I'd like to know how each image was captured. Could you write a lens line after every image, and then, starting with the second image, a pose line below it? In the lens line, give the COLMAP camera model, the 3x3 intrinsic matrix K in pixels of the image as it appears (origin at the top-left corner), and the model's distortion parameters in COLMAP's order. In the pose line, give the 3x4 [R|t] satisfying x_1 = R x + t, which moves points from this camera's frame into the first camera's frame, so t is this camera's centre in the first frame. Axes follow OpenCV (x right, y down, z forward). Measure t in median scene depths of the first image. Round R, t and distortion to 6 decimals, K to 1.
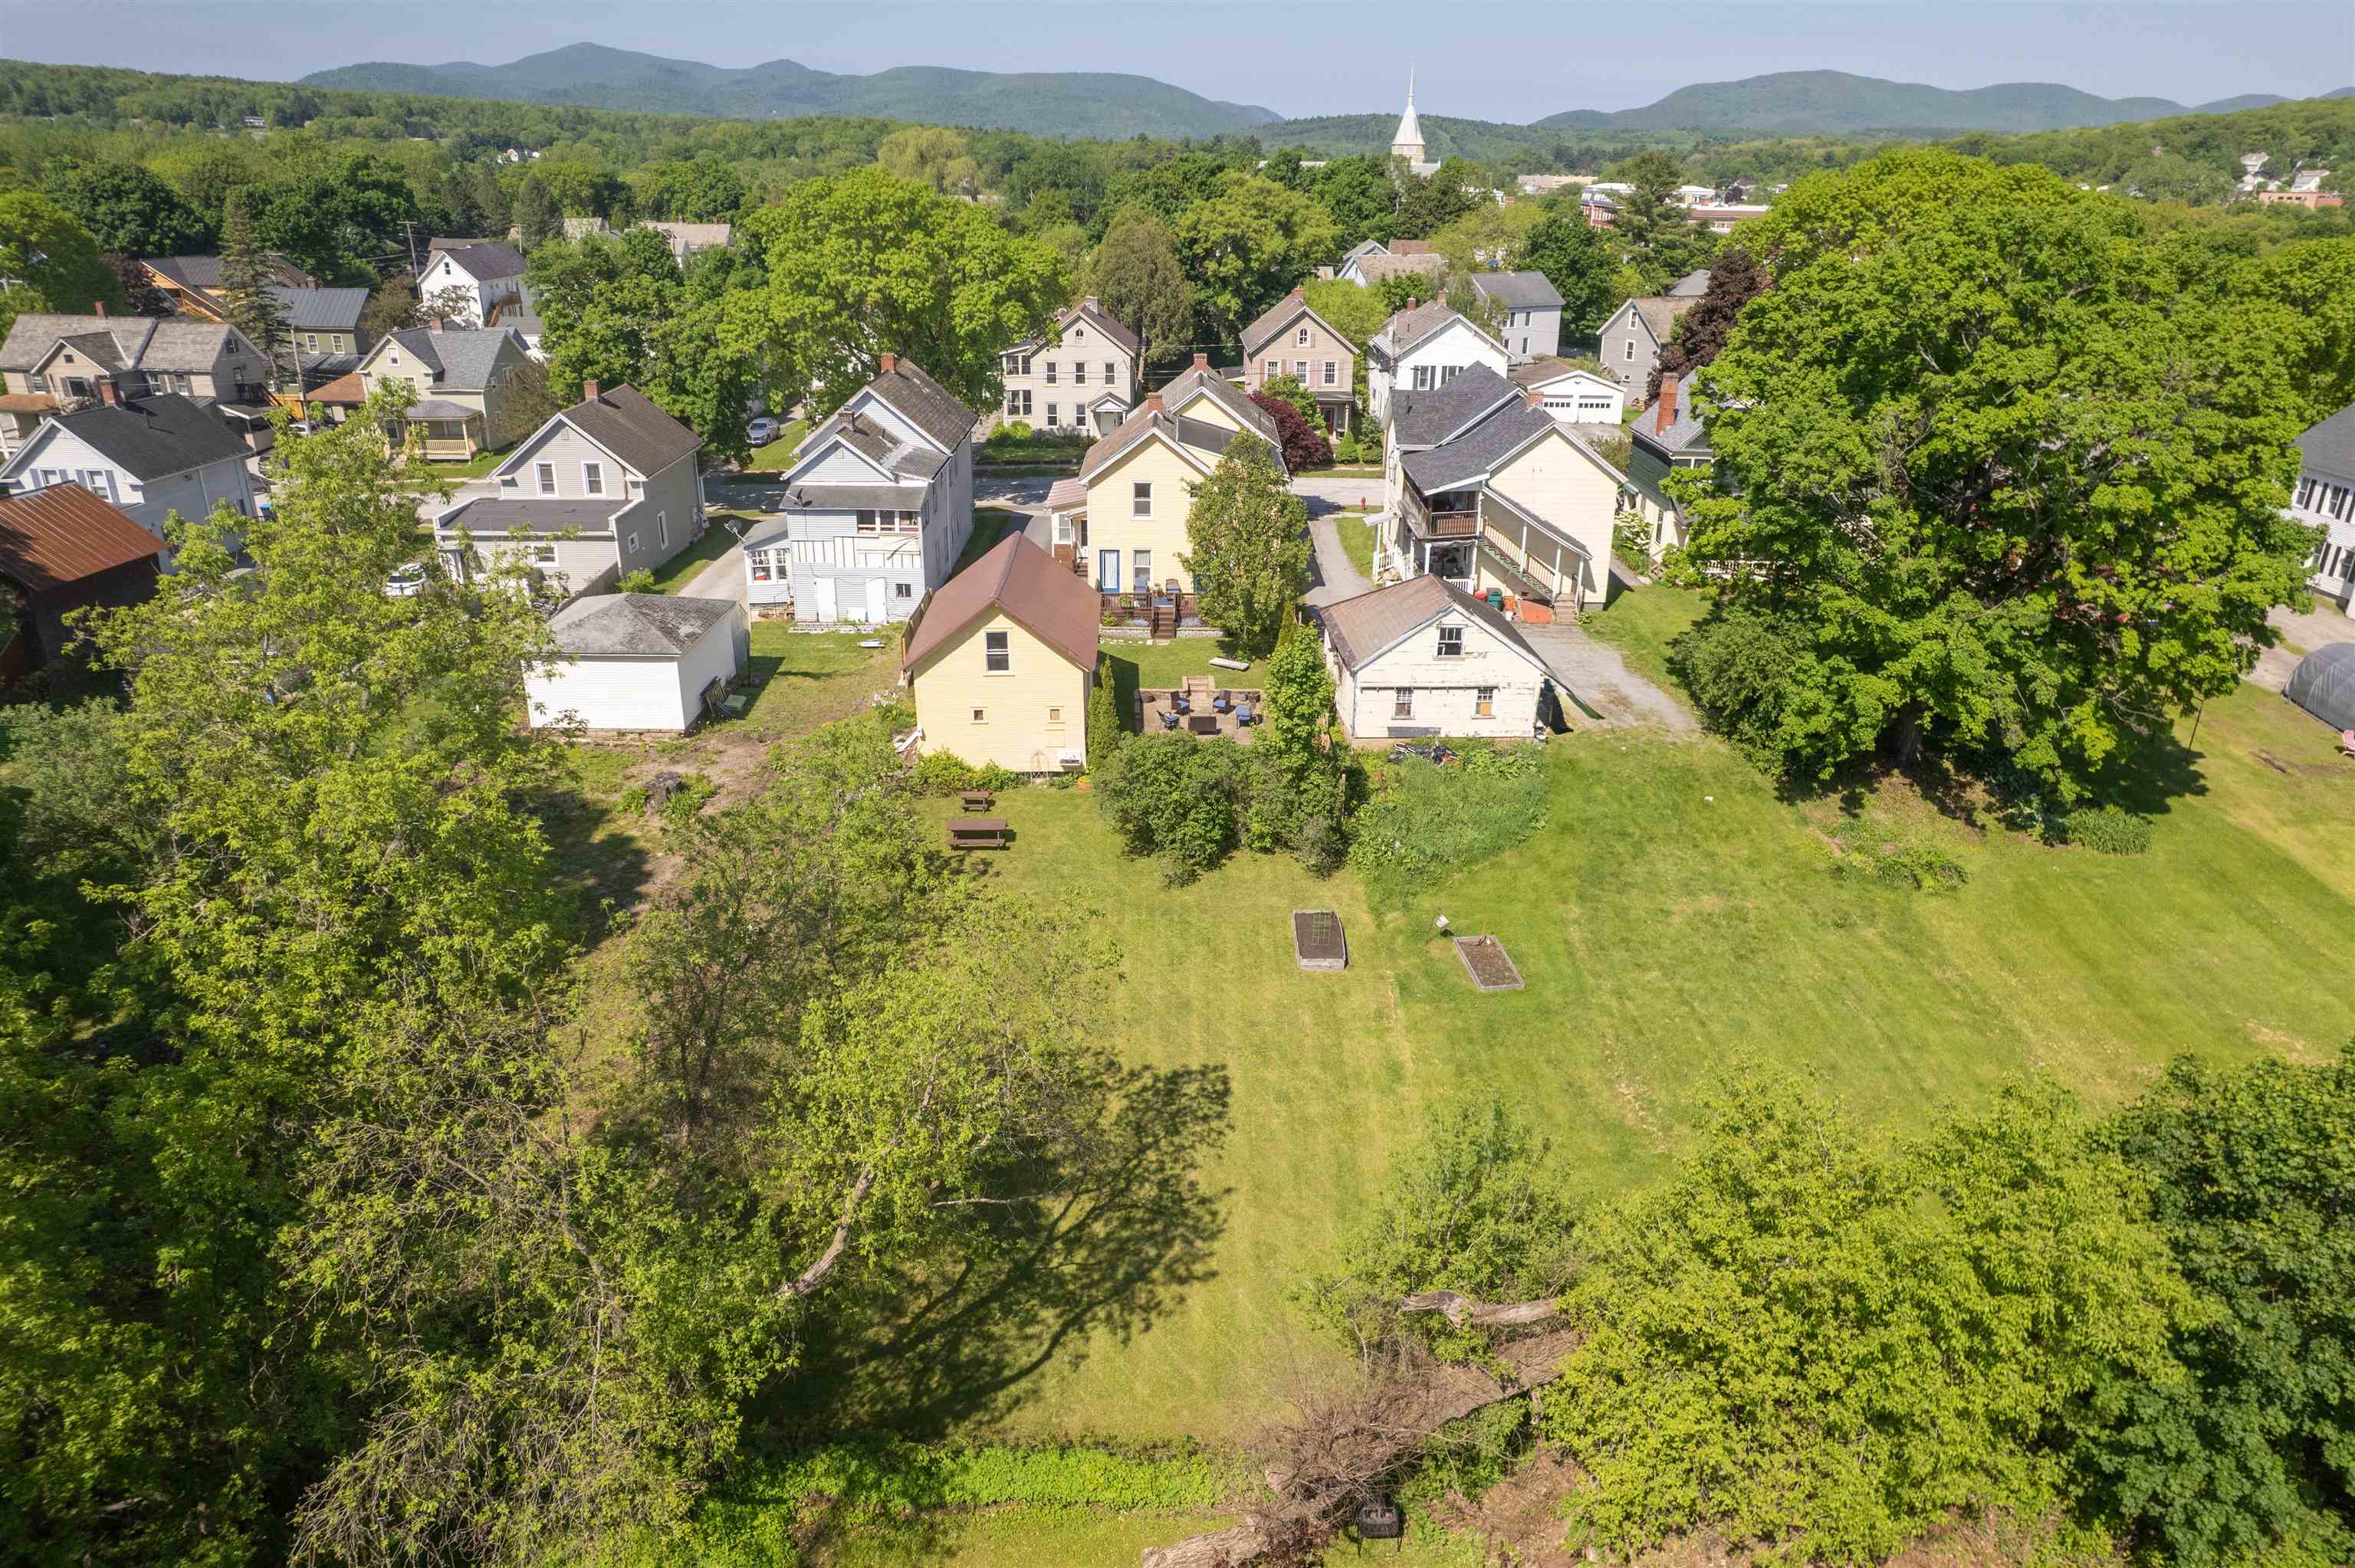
lens RADIAL K [[1511.7, 0, 1177.5], [0, 1511.7, 784.0], [0, 0, 1]] dist [-0.001415, -0.000523]
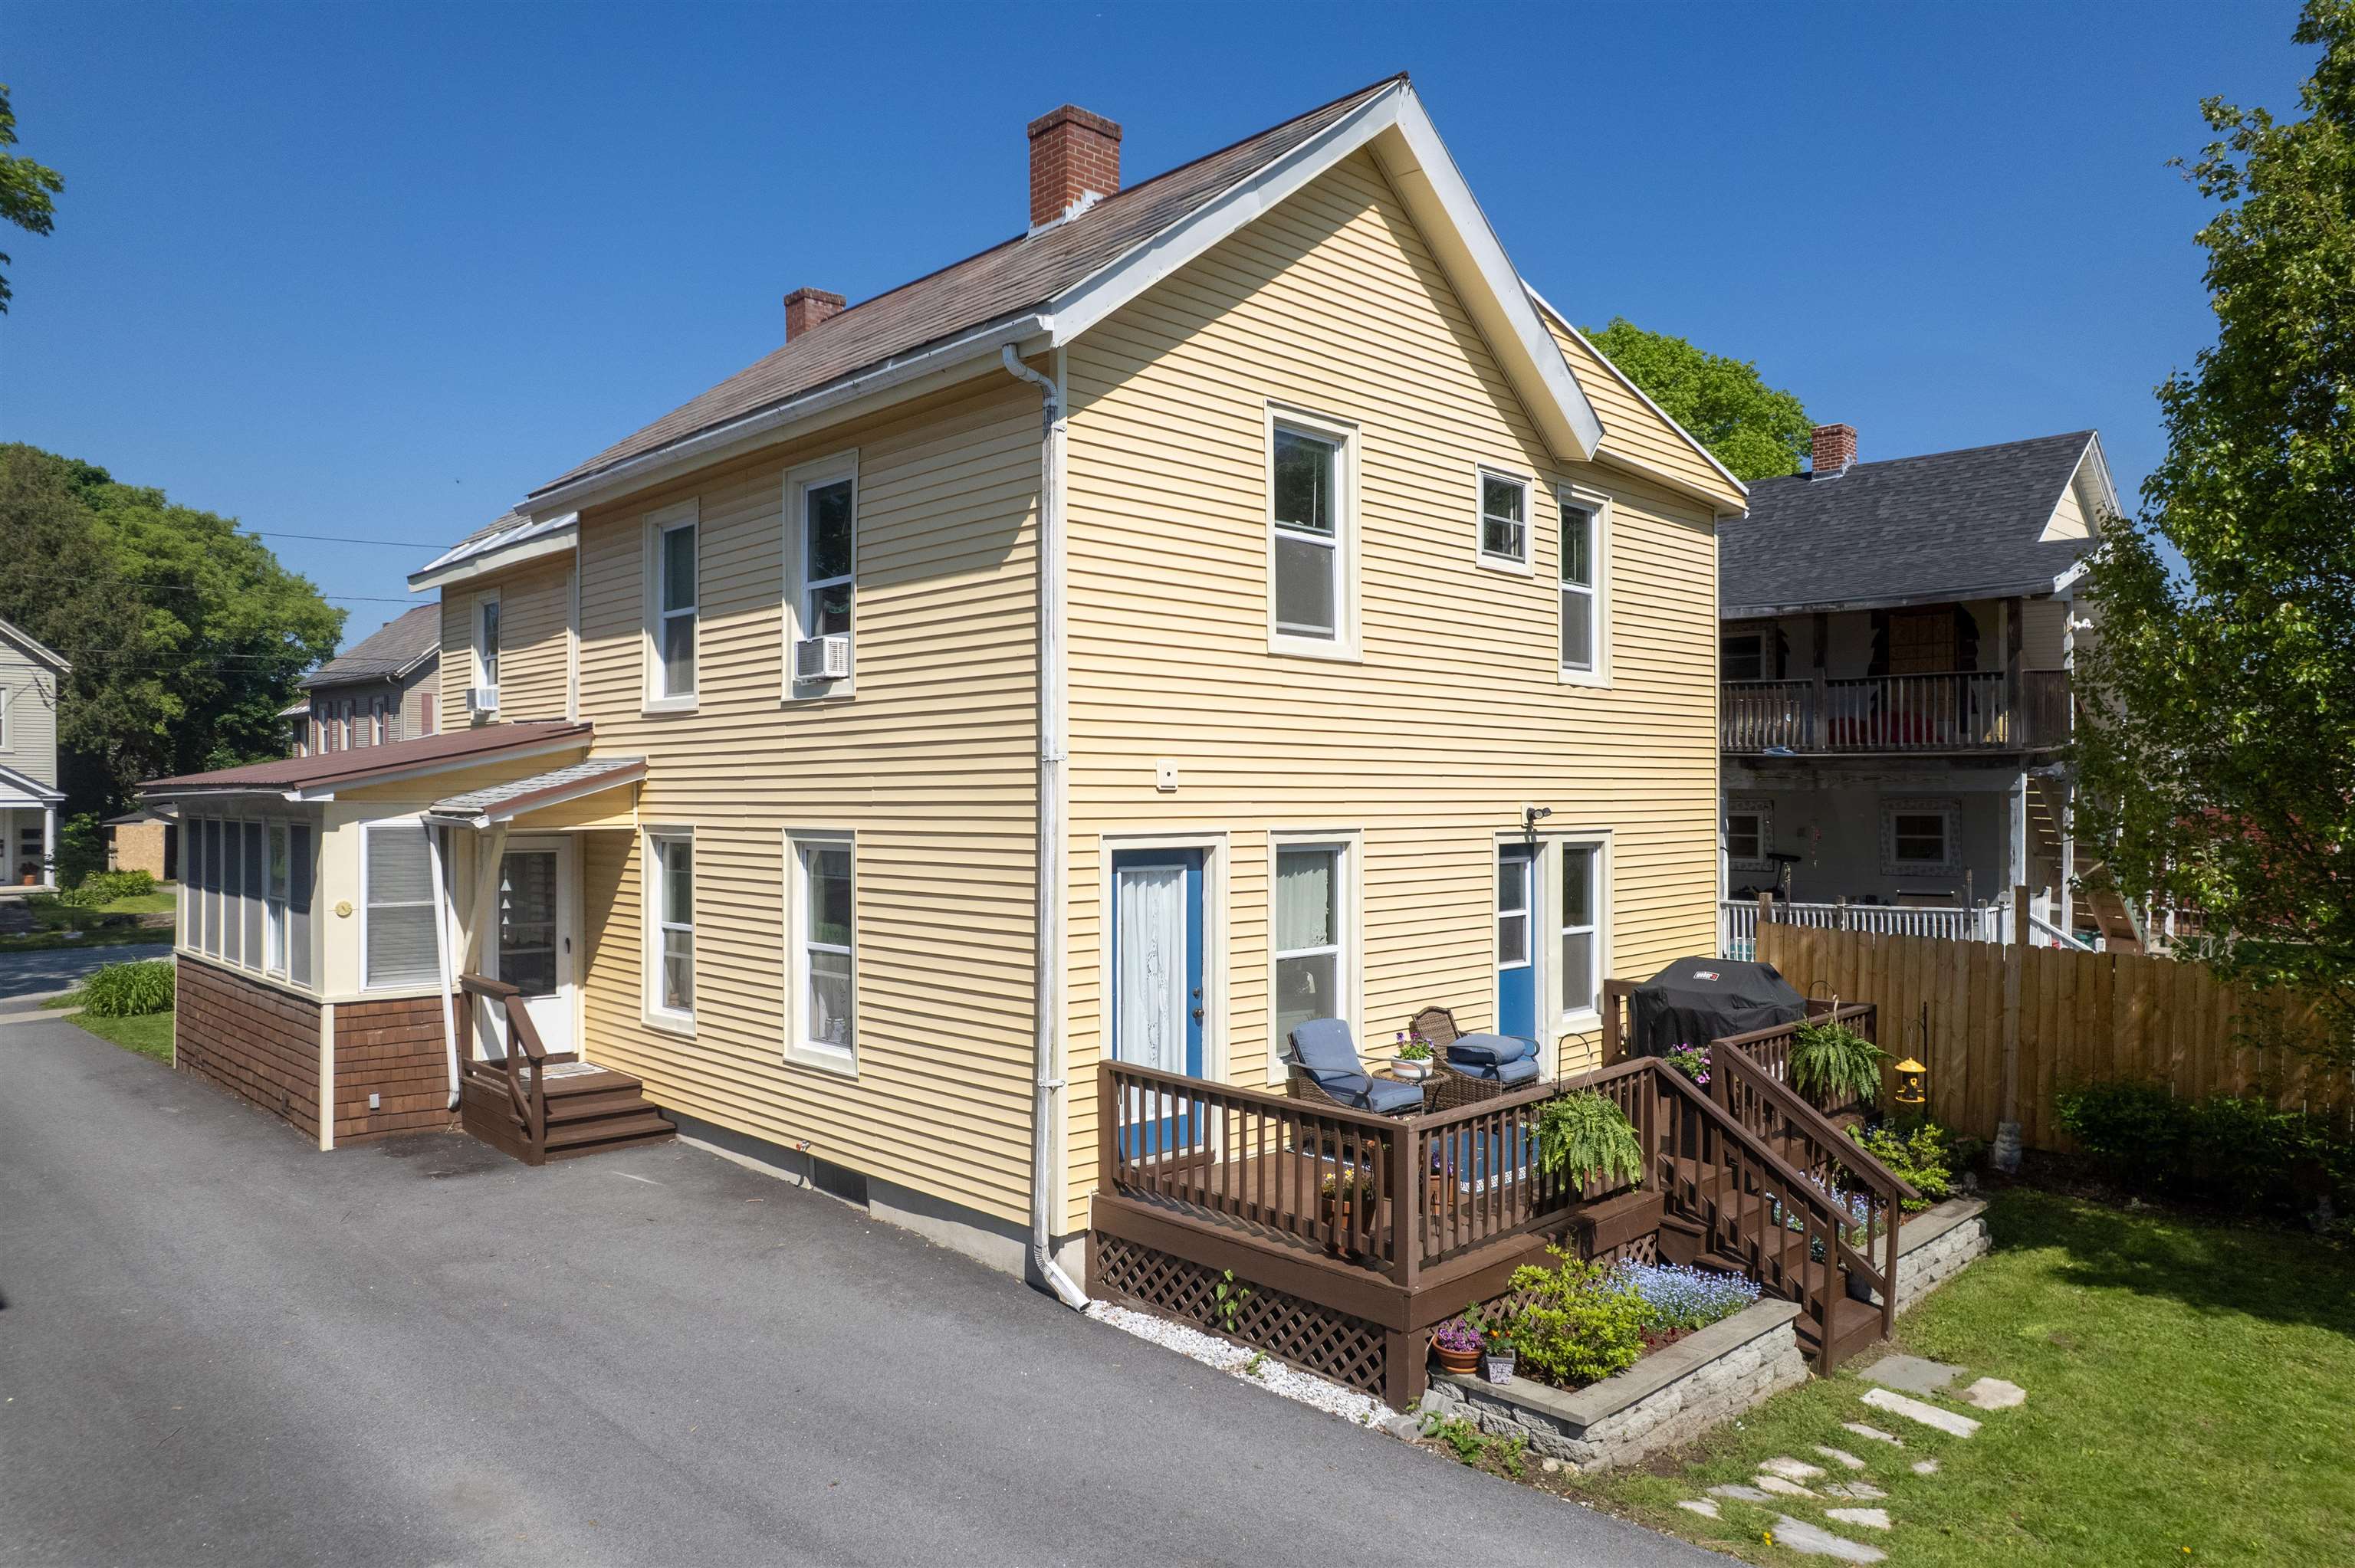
lens RADIAL K [[1454.6, 0, 1177.5], [0, 1454.6, 784.0], [0, 0, 1]] dist [-0.001735, -0.000028]
pose [[0.688740, -0.004036, 0.724998, -0.146694], [0.296615, 0.914036, -0.276692, -0.123644], [-0.661557, 0.405614, 0.630730, 0.920111]]
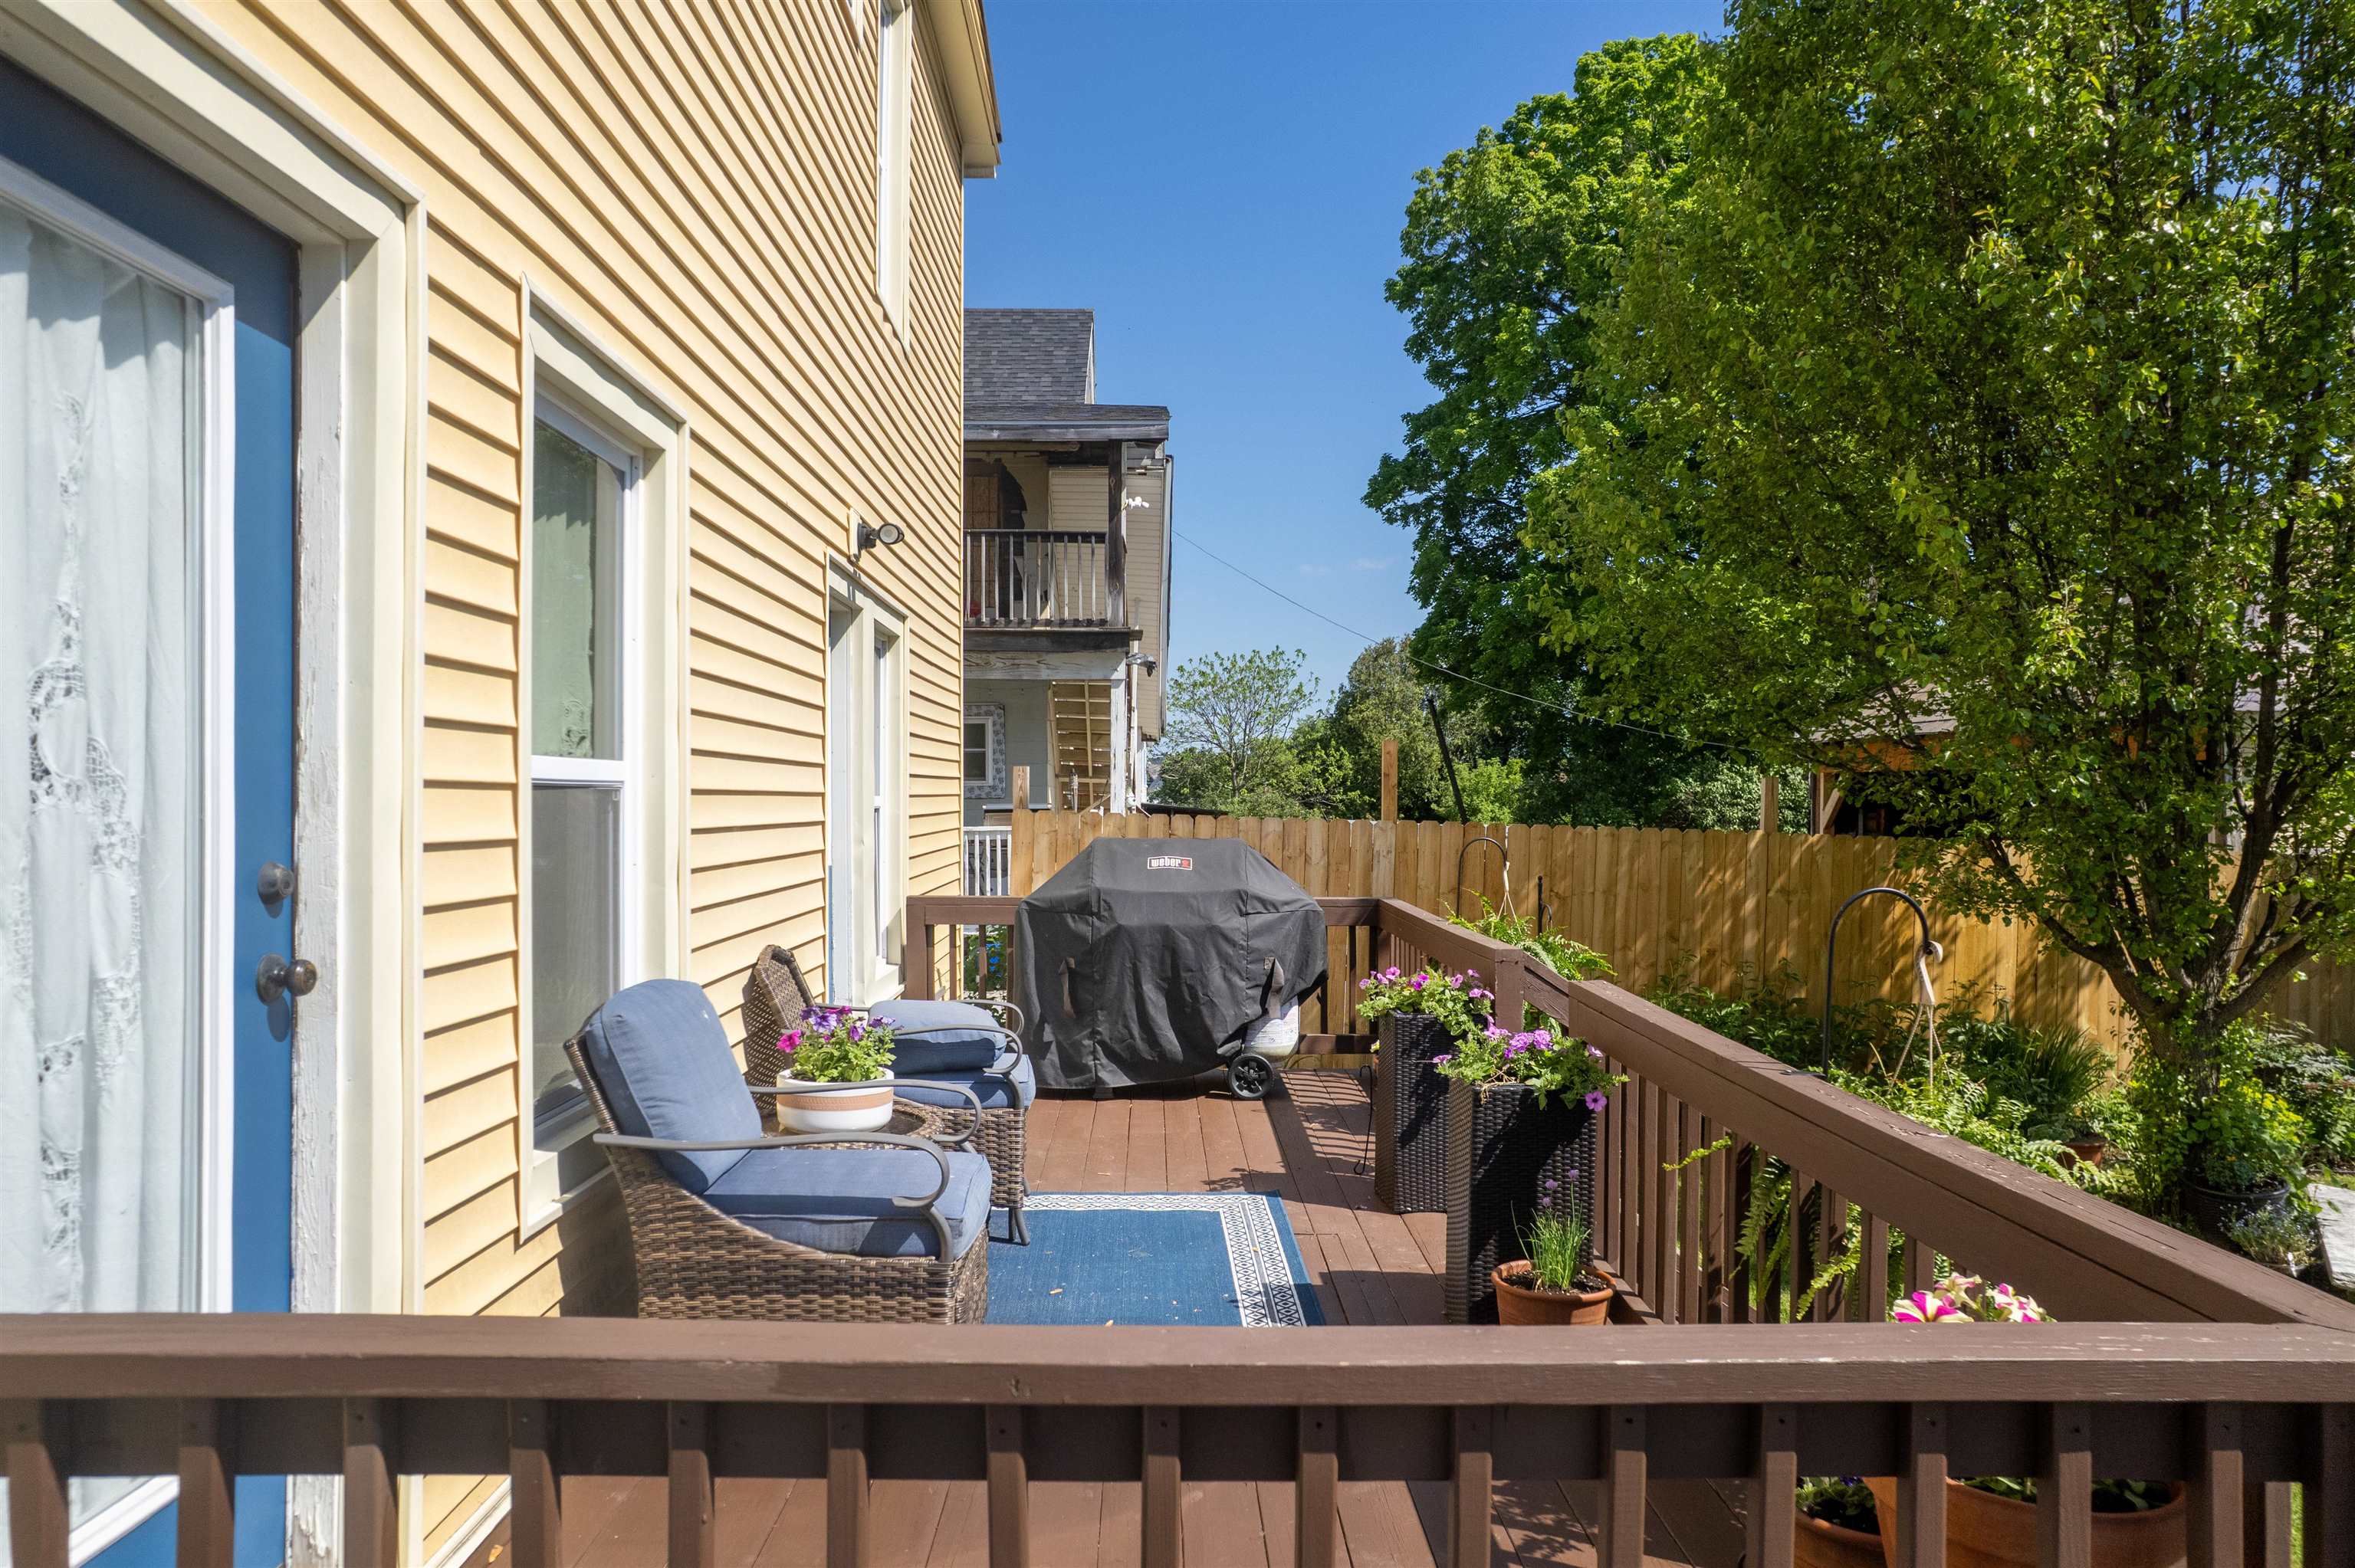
lens RADIAL K [[1511.7, 0, 1177.5], [0, 1511.7, 784.0], [0, 0, 1]] dist [-0.001415, -0.000523]
pose [[-0.077130, 0.001603, 0.997020, -0.073585], [0.391194, 0.919858, 0.028785, -0.139695], [-0.917070, 0.392248, -0.071576, 1.003317]]
